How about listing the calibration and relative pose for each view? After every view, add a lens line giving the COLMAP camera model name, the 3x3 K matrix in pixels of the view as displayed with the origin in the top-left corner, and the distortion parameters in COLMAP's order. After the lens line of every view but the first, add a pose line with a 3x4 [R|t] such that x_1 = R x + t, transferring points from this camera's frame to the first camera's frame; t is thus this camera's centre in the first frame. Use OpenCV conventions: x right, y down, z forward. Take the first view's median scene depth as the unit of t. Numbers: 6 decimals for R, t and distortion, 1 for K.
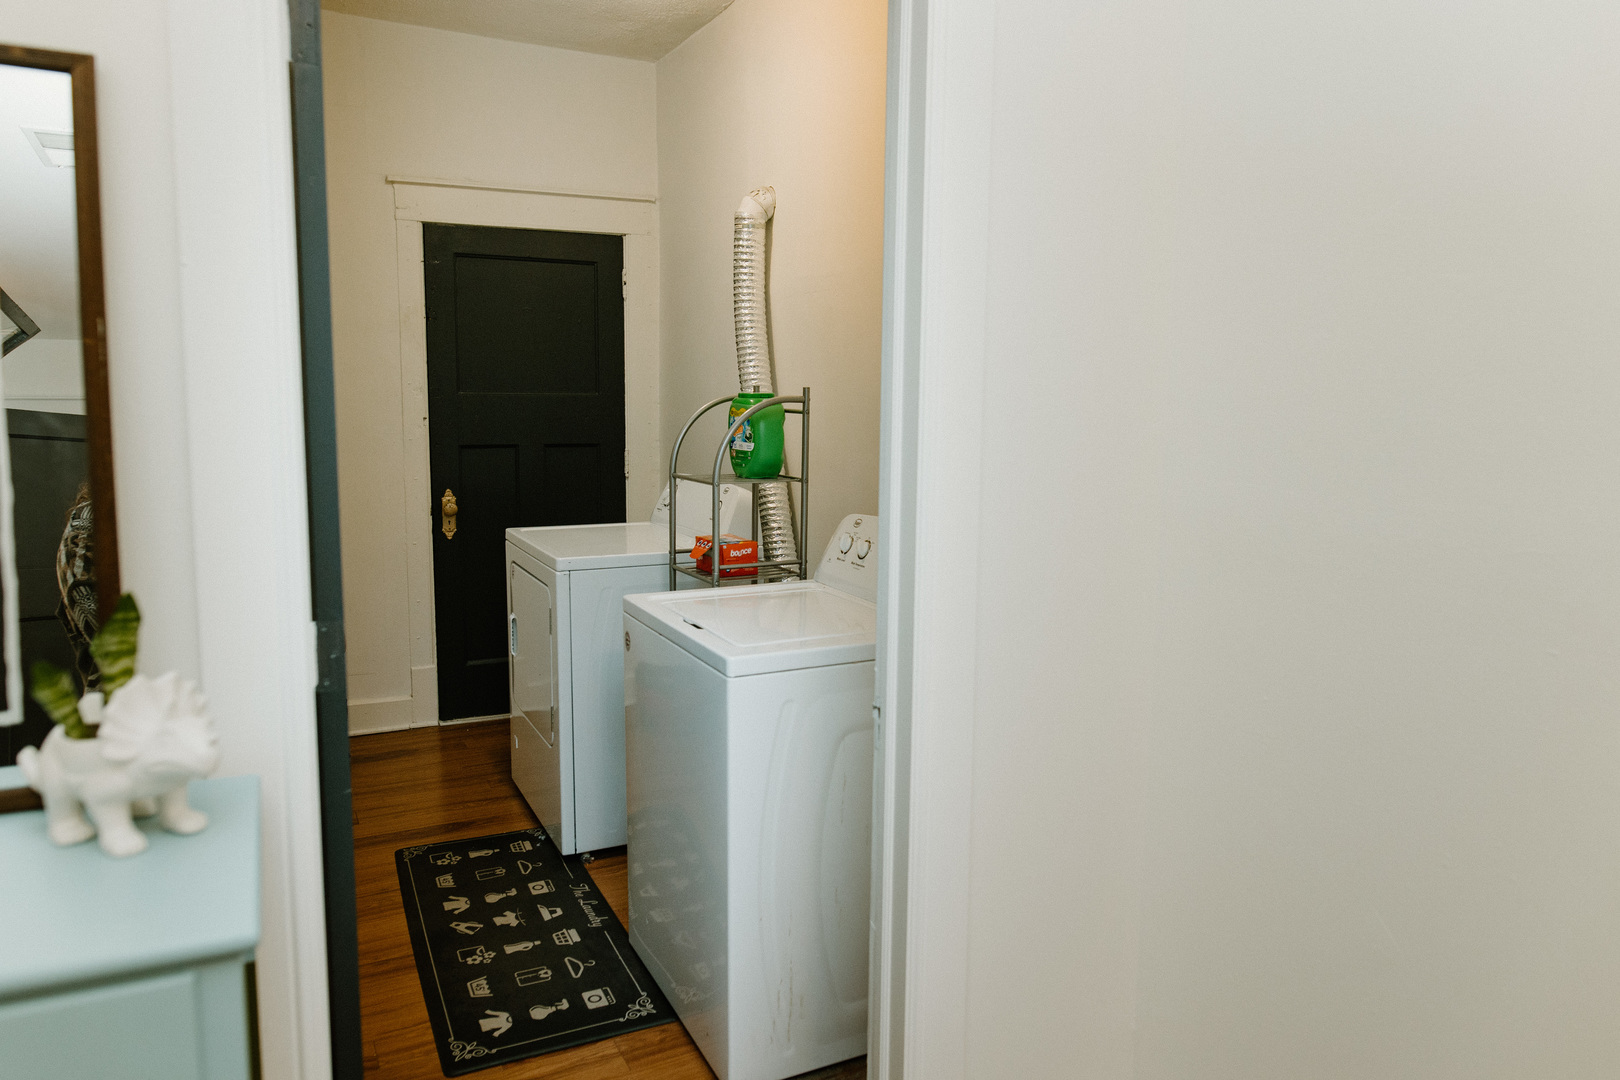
lens RADIAL K [[1137.9, 0, 807.3], [0, 1137.9, 530.5], [0, 0, 1]] dist [-0.004170, -0.001718]
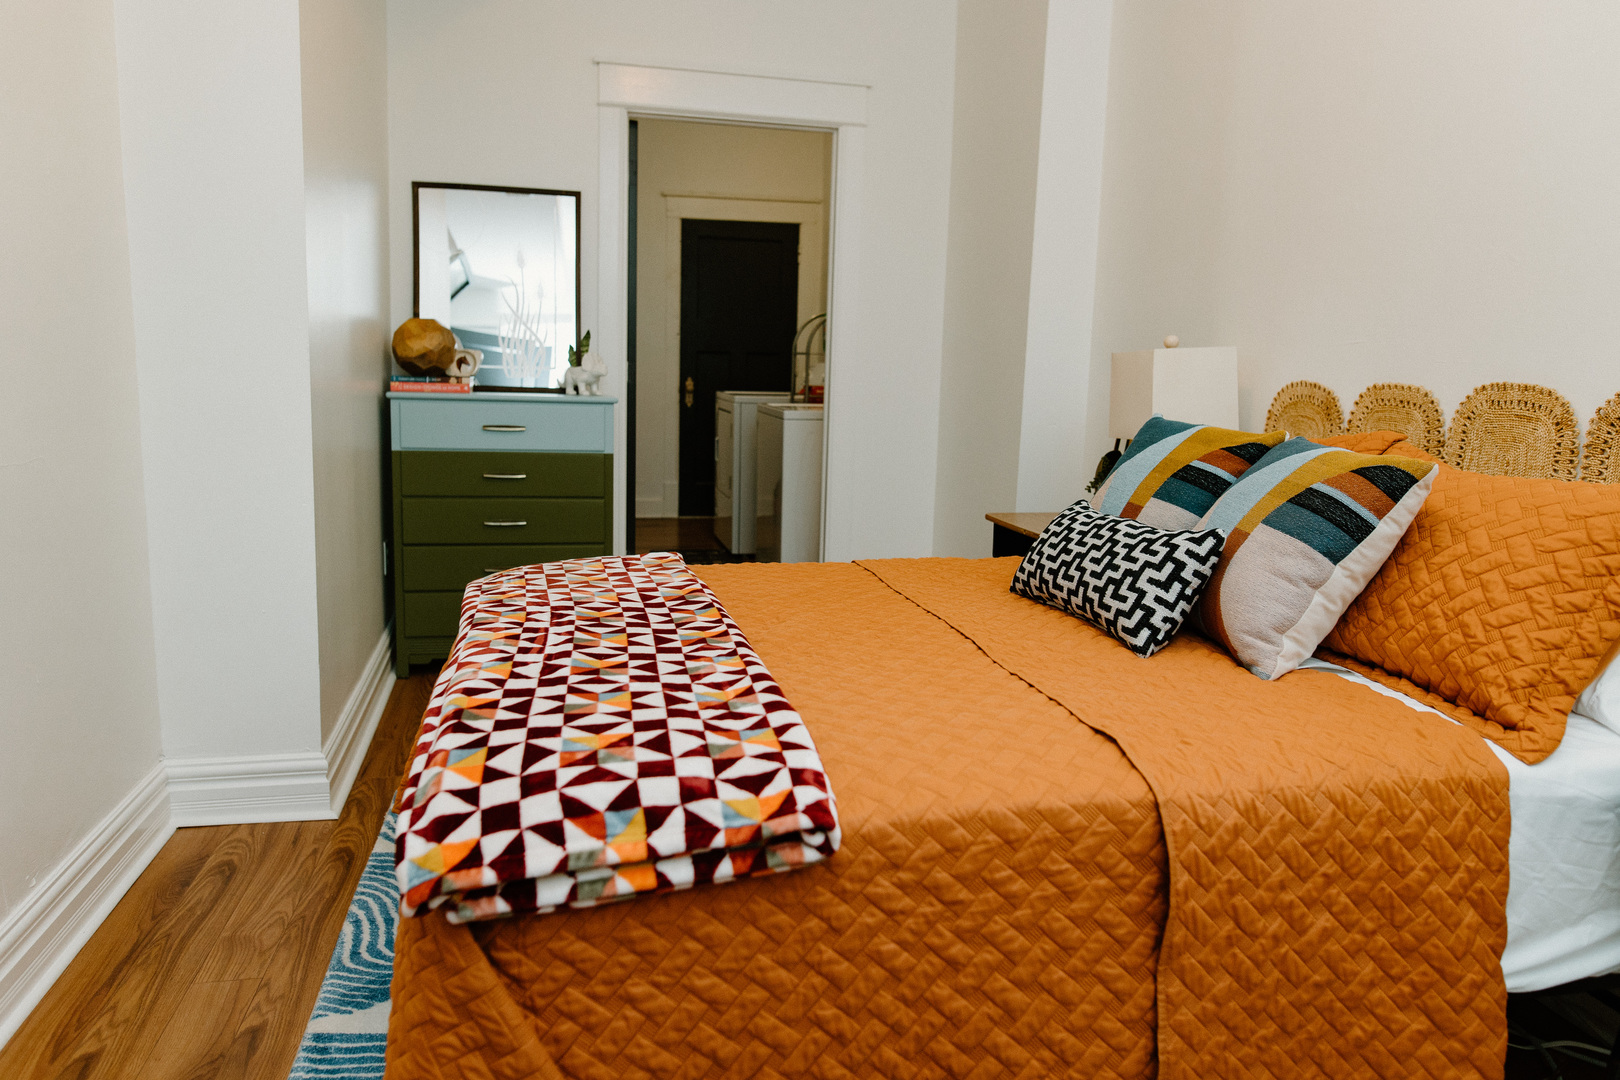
lens RADIAL K [[1137.9, 0, 807.3], [0, 1137.9, 530.5], [0, 0, 1]] dist [-0.004170, -0.001718]
pose [[0.973978, 0.056258, -0.219549, 0.269982], [-0.050790, 0.998244, 0.030474, 0.149624], [0.220878, -0.018530, 0.975125, -0.692921]]
